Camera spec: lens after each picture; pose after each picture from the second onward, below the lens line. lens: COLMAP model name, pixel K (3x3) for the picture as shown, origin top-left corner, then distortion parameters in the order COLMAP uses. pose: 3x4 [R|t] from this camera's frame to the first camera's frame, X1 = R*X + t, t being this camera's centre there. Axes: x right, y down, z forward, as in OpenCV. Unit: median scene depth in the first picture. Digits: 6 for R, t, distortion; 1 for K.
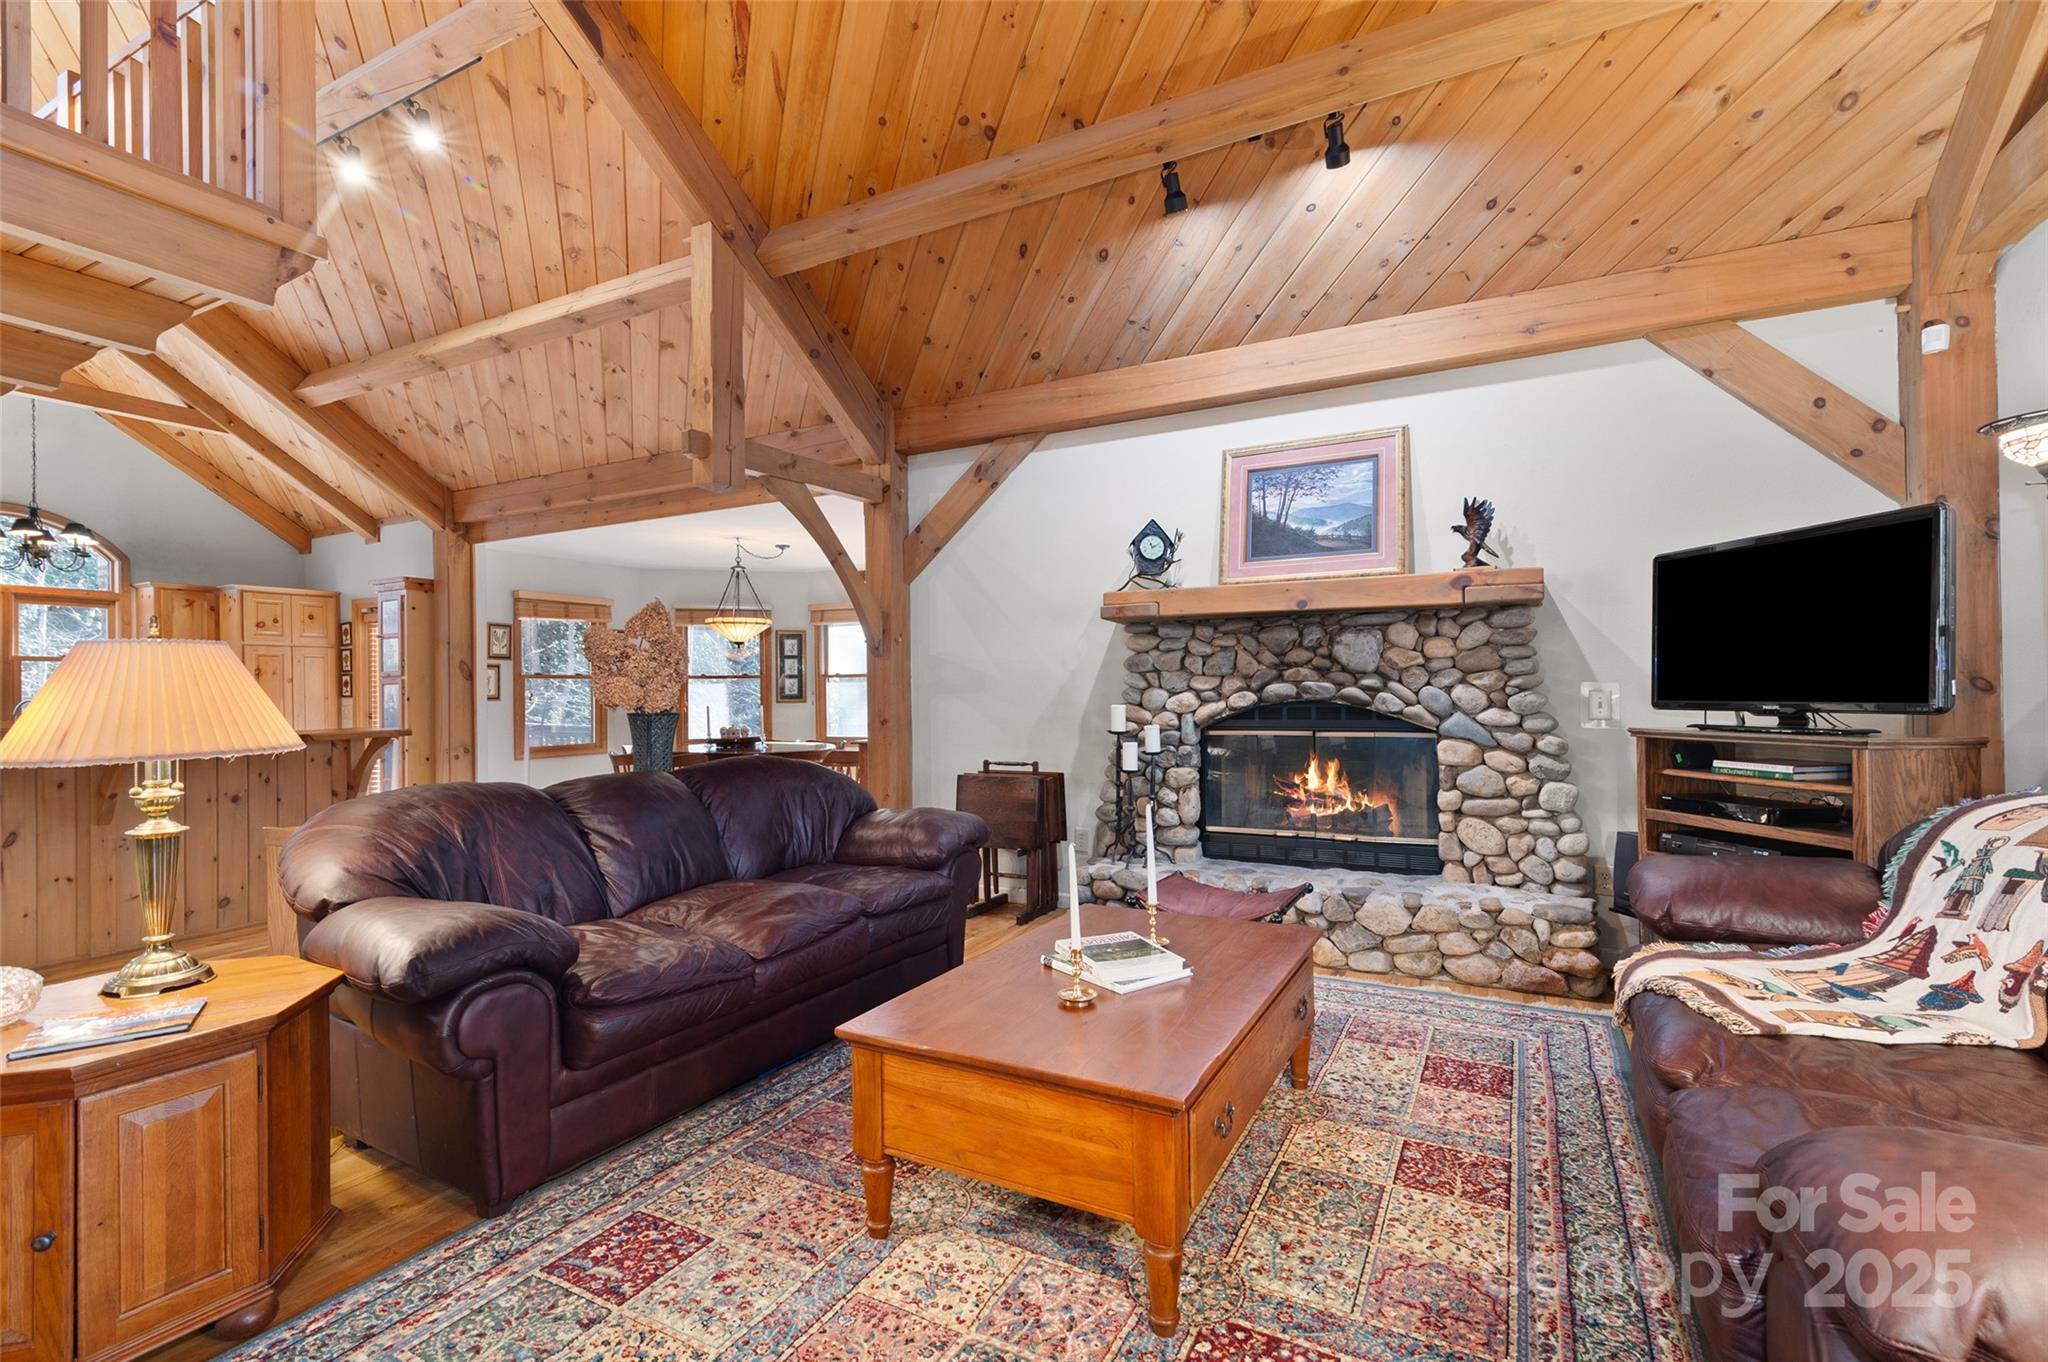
lens RADIAL K [[922.2, 0, 1023.7], [0, 922.2, 685.6], [0, 0, 1]] dist [0.017305, -0.003289]
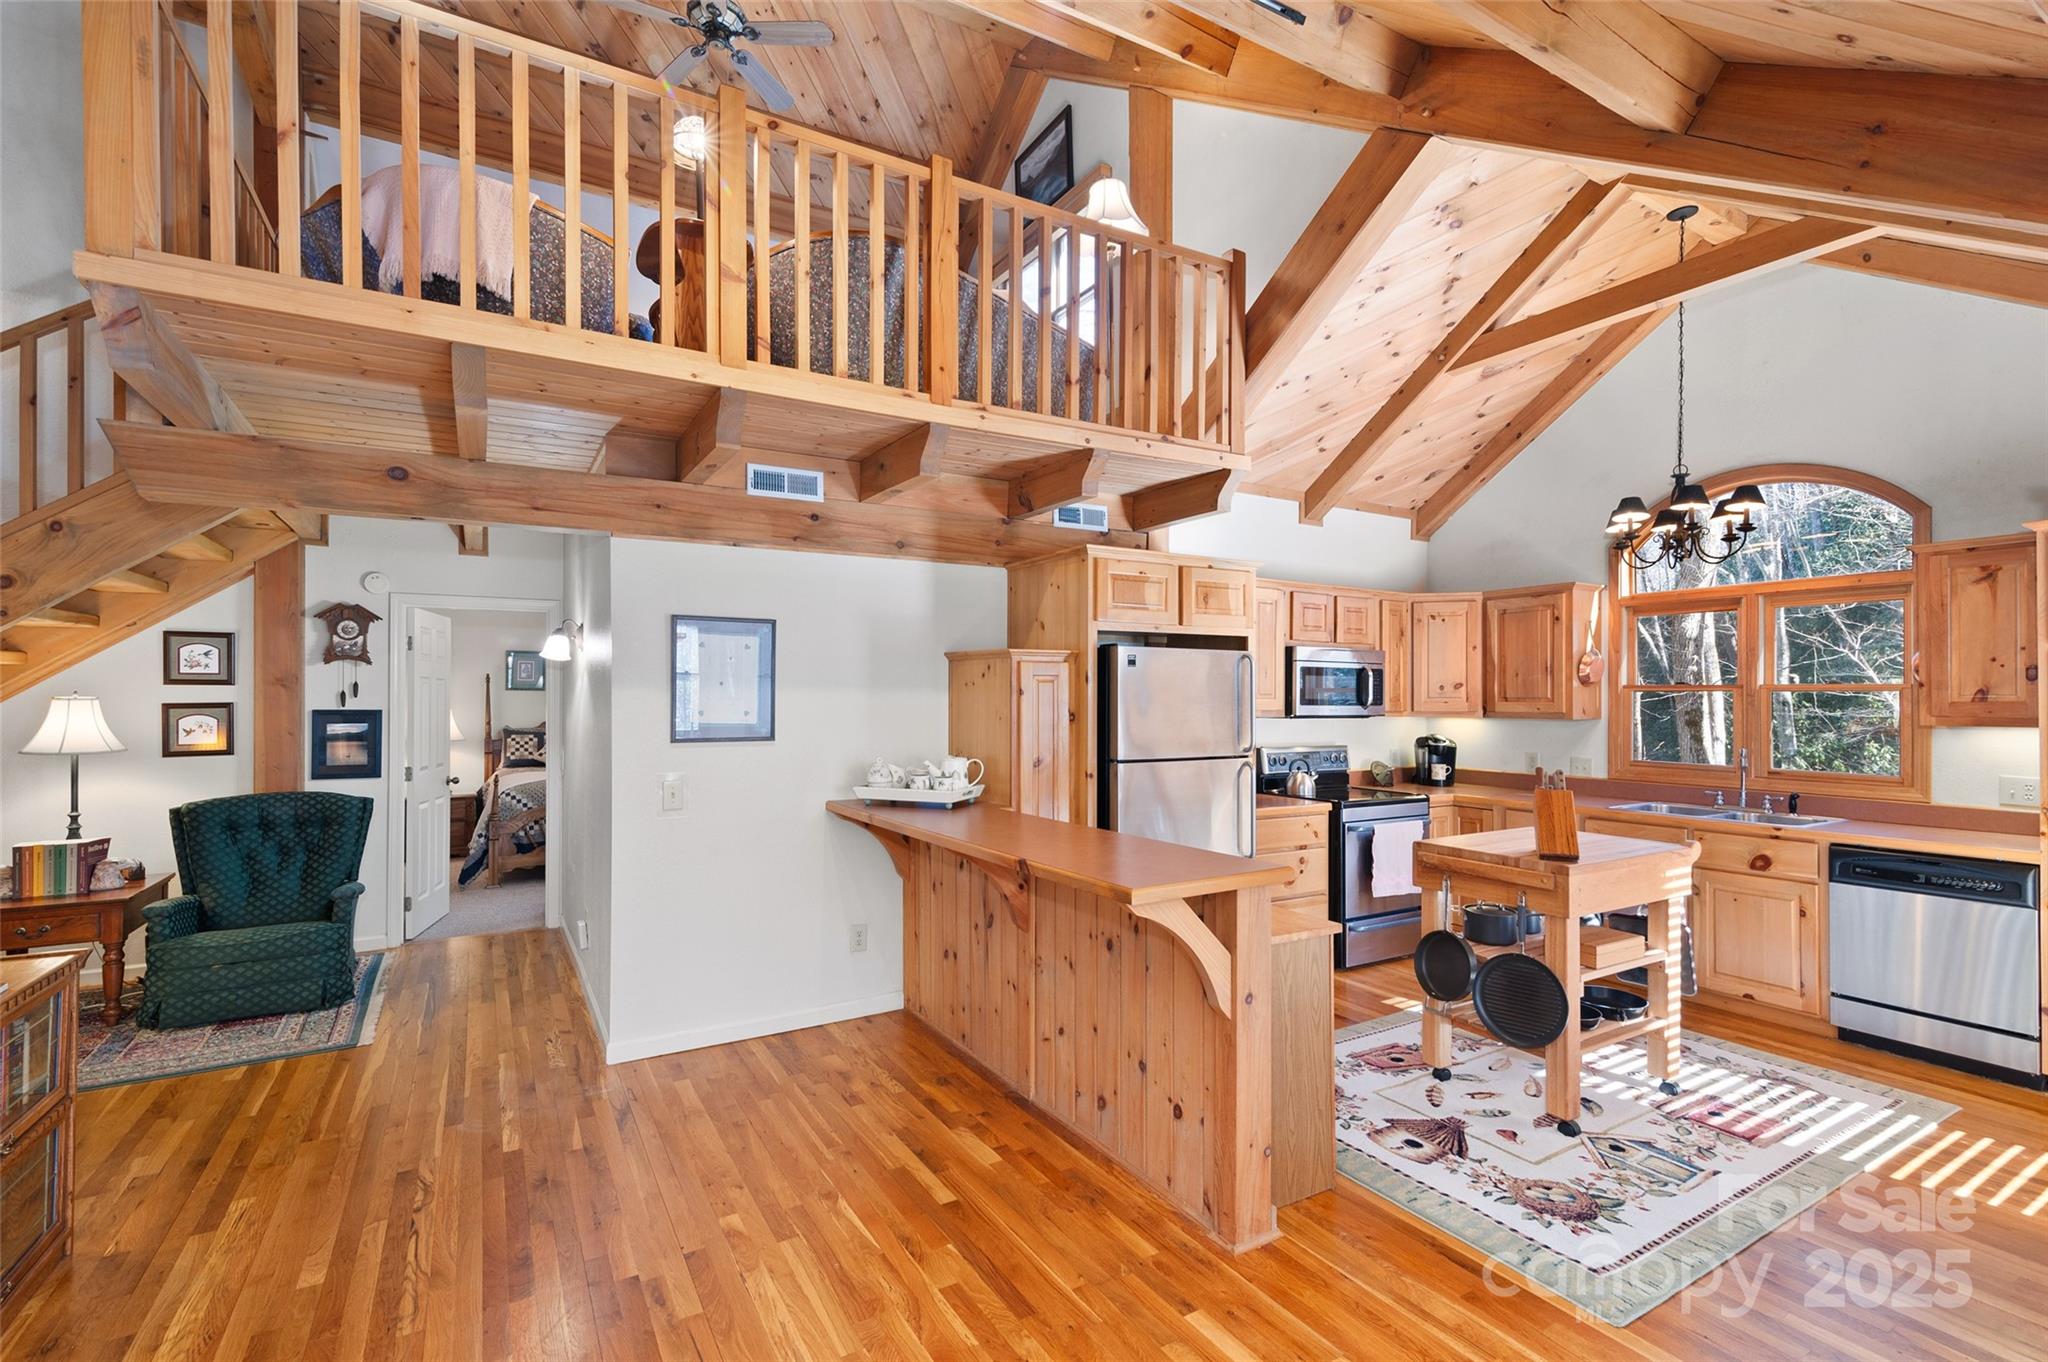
lens RADIAL K [[922.2, 0, 1023.5], [0, 922.2, 692.1], [0, 0, 1]] dist [0.017305, -0.003289]
pose [[-0.527431, 0.010360, -0.849535, -0.325082], [0.013775, 0.999898, 0.003642, -0.057153], [0.849486, -0.009782, -0.527520, 1.422532]]
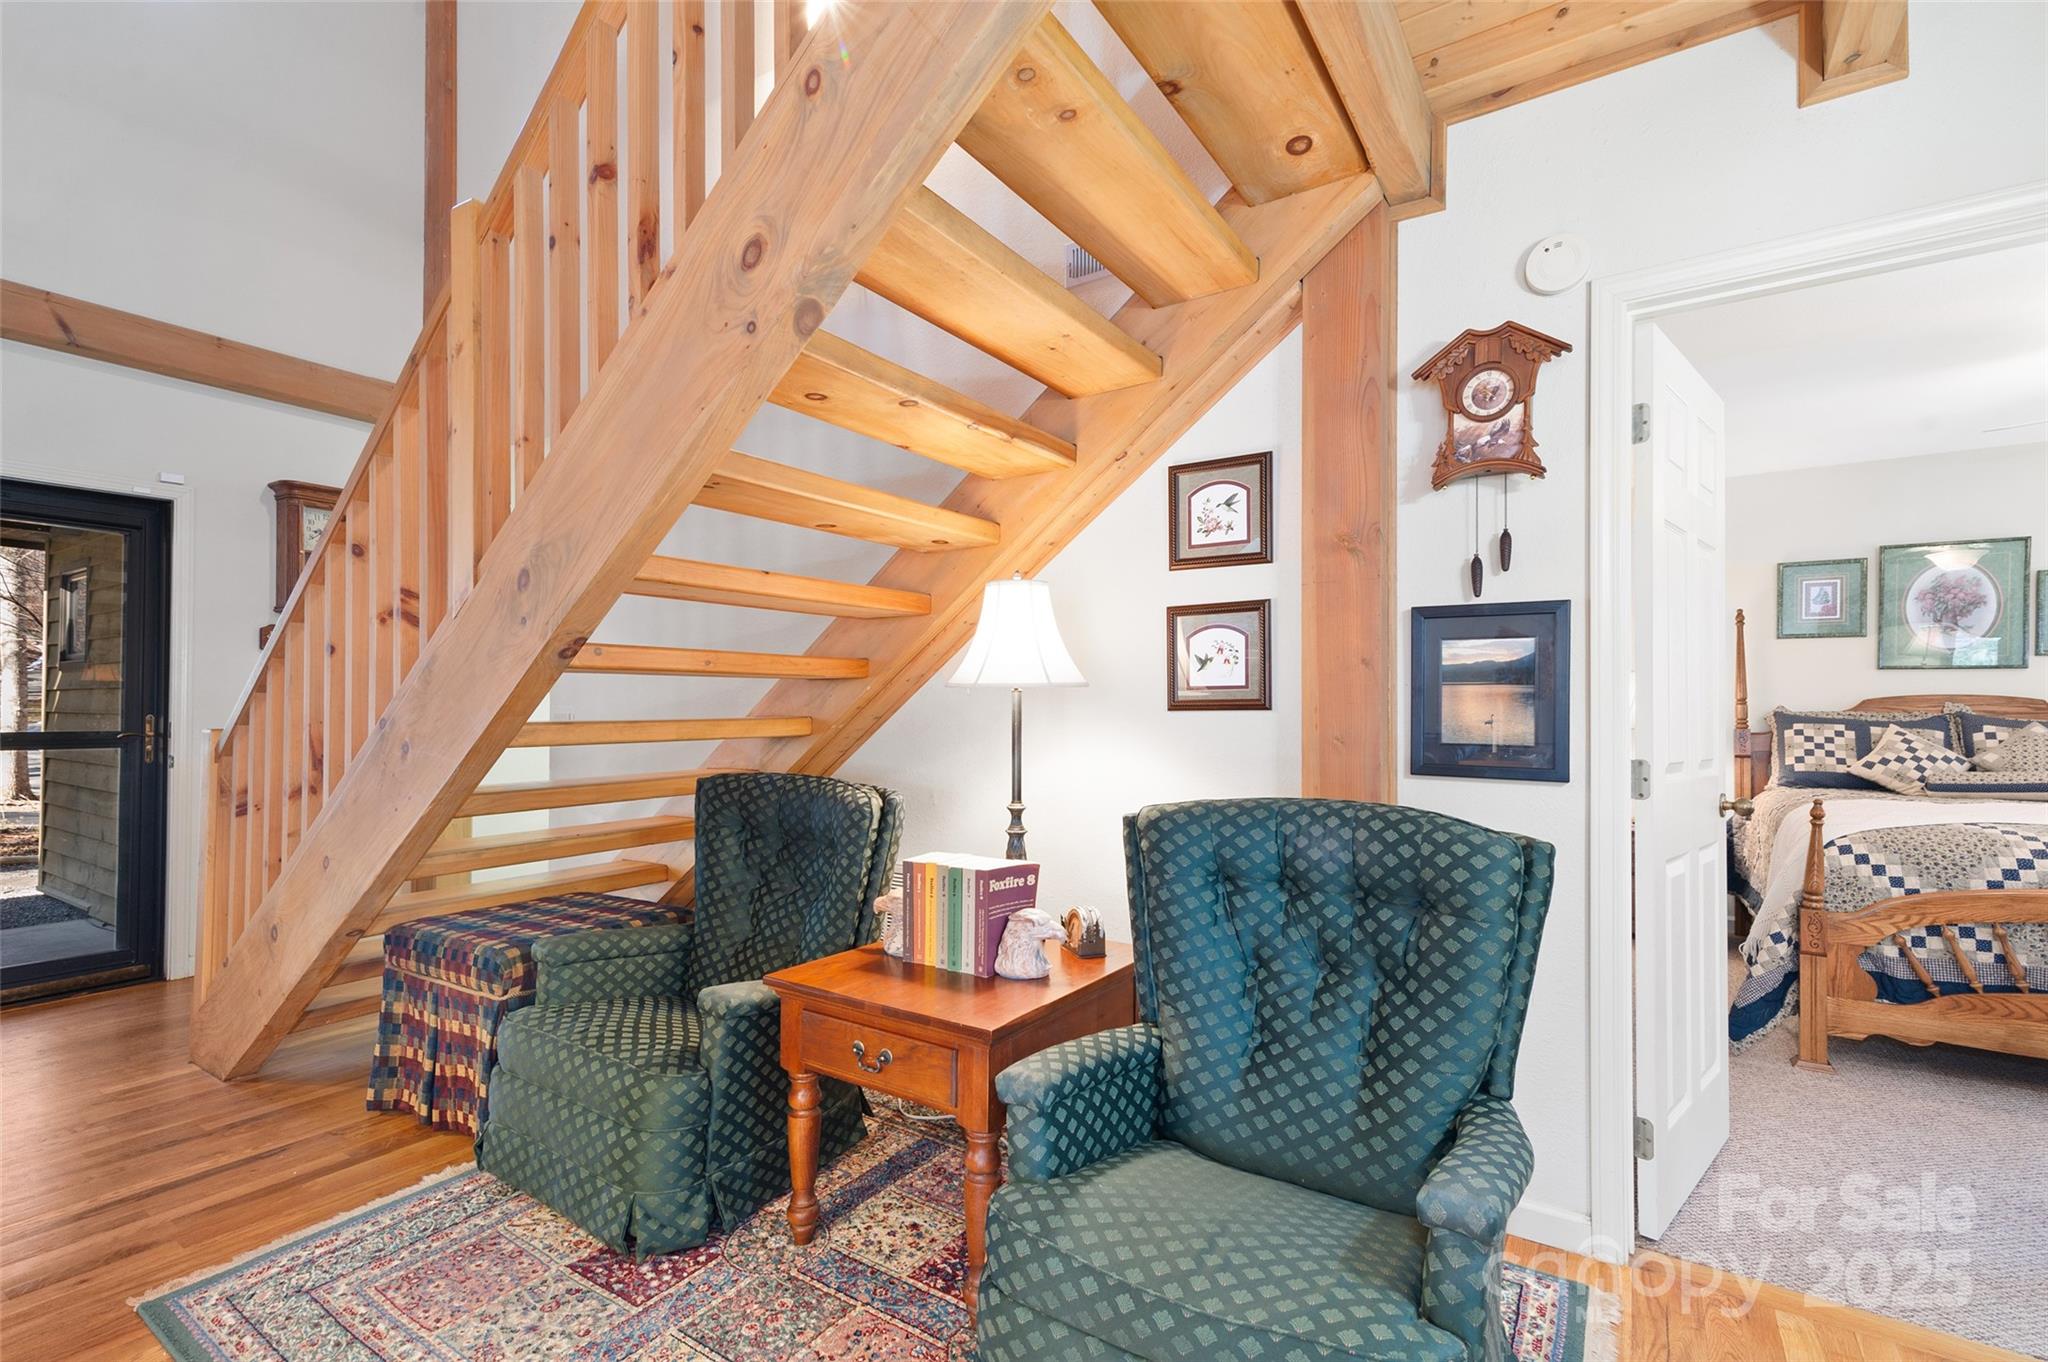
lens RADIAL K [[922.2, 0, 1018.6], [0, 922.2, 698.7], [0, 0, 1]] dist [0.017305, -0.003289]
pose [[-0.994501, 0.012047, 0.104031, -0.706005], [0.009860, 0.999720, -0.021505, 0.015919], [-0.104261, -0.020361, -0.994342, 0.515749]]
